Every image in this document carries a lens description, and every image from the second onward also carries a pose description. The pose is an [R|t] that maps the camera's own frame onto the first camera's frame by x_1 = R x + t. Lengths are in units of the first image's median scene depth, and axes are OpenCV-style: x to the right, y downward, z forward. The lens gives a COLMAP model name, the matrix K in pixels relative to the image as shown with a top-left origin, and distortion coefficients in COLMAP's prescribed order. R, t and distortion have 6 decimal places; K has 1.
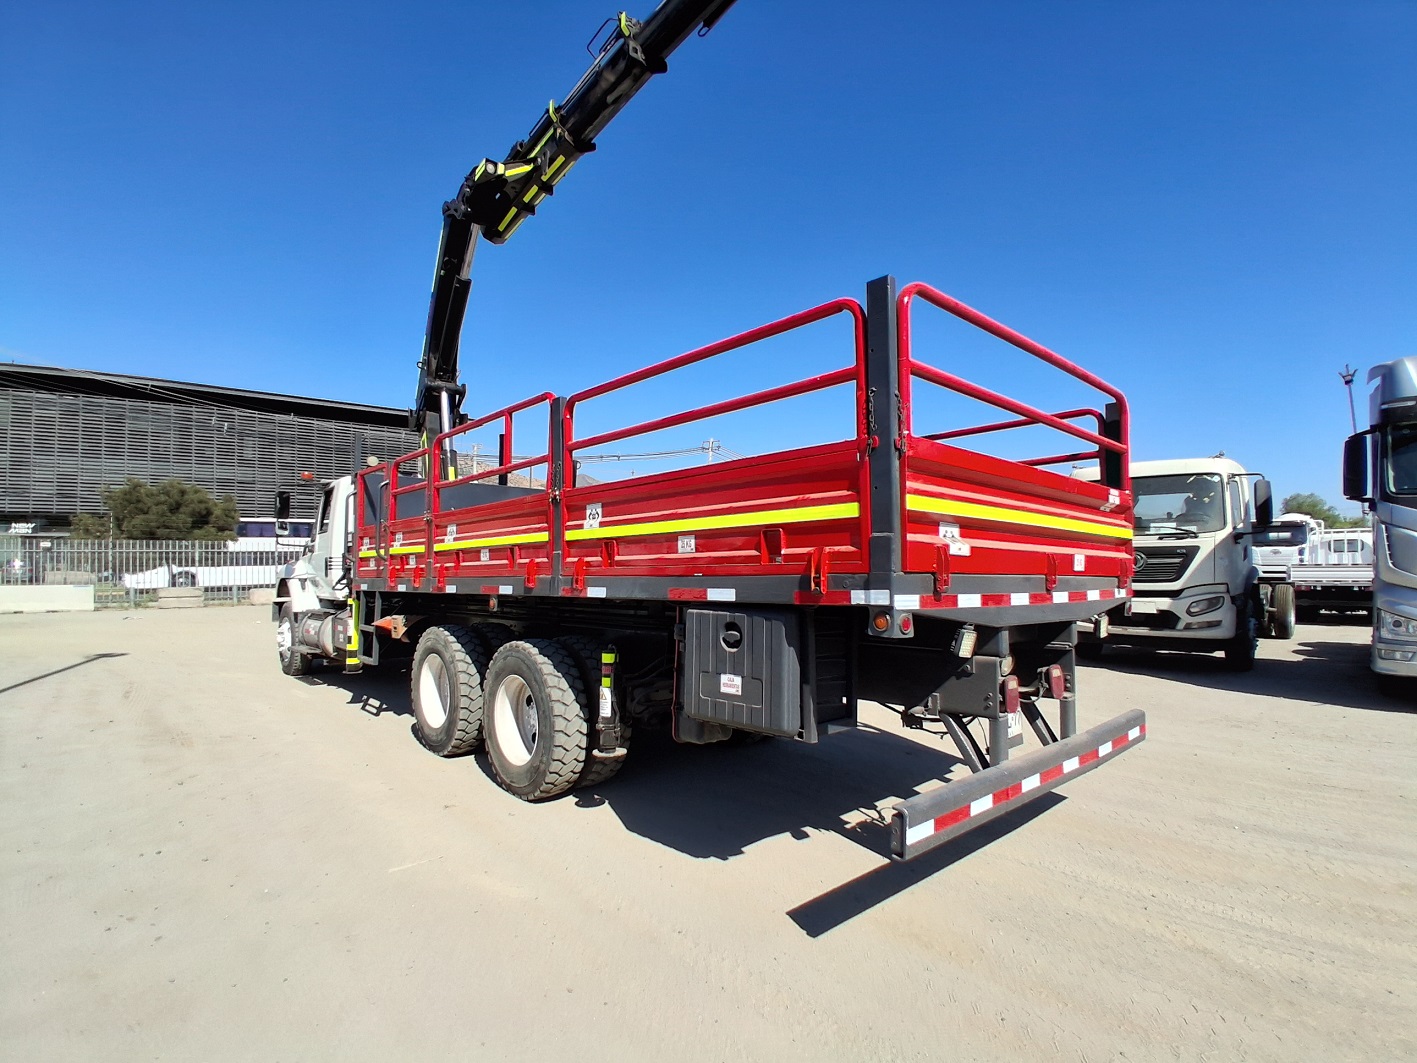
lens RADIAL K [[707.3, 0, 706.3], [0, 707.3, 549.3], [0, 0, 1]] dist [-0.026017, -0.025998]
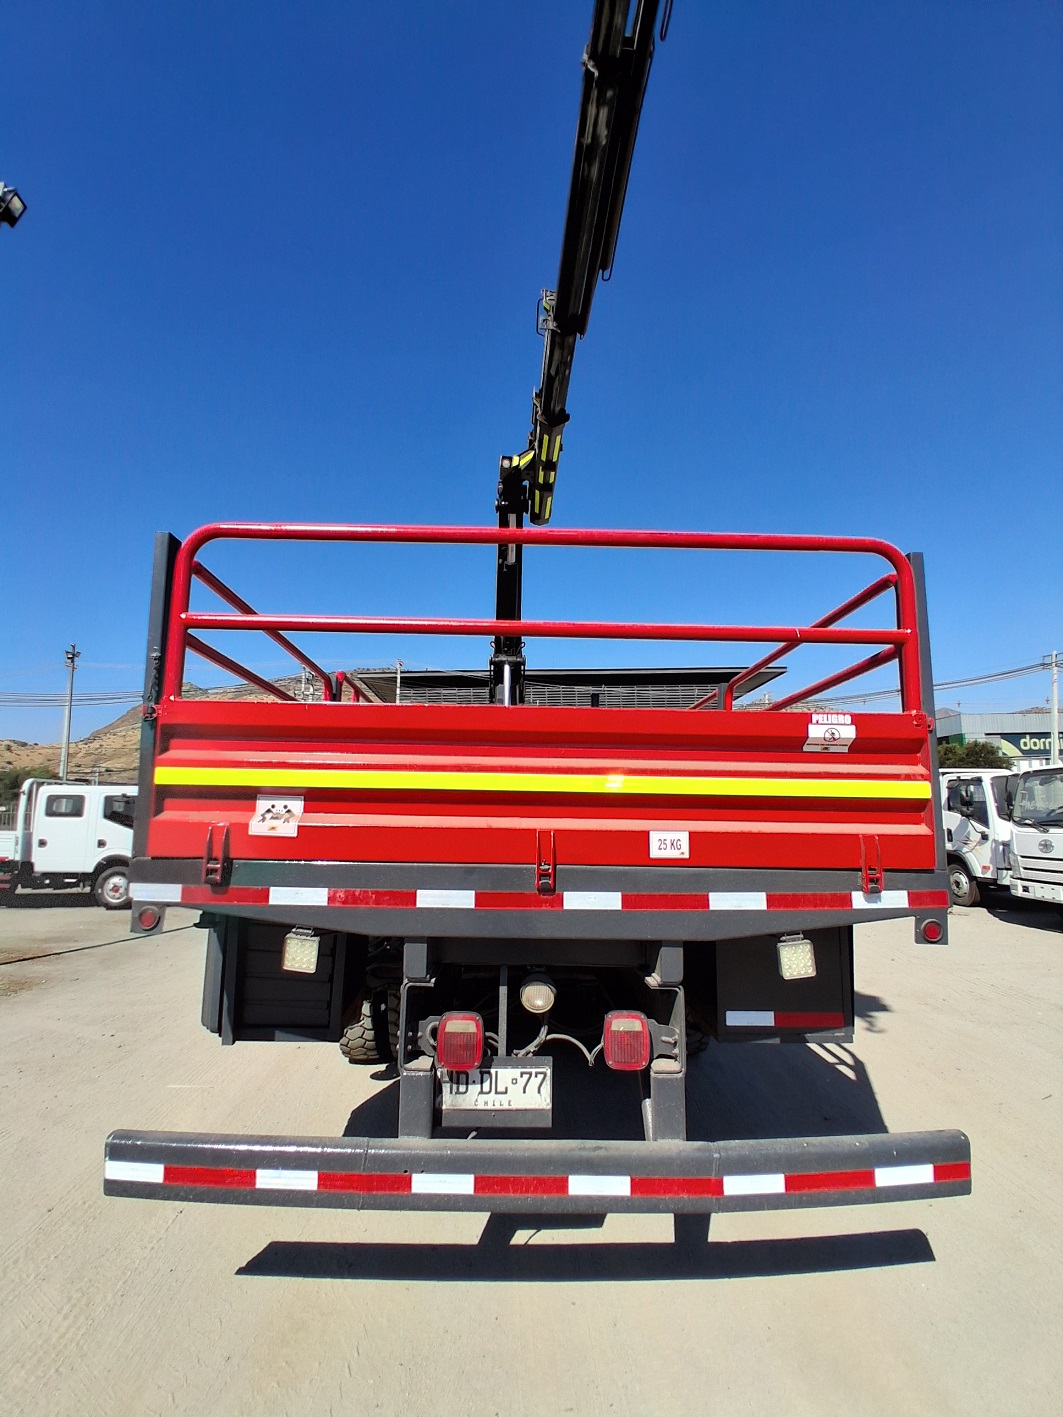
lens RADIAL K [[707.3, 0, 531.5], [0, 707.3, 708.5], [0, 0, 1]] dist [-0.026017, -0.025998]
pose [[0.755782, -0.098153, -0.647425, 0.513959], [0.015425, 0.991096, -0.132249, -0.011714], [0.654641, 0.089965, 0.750567, 0.270189]]
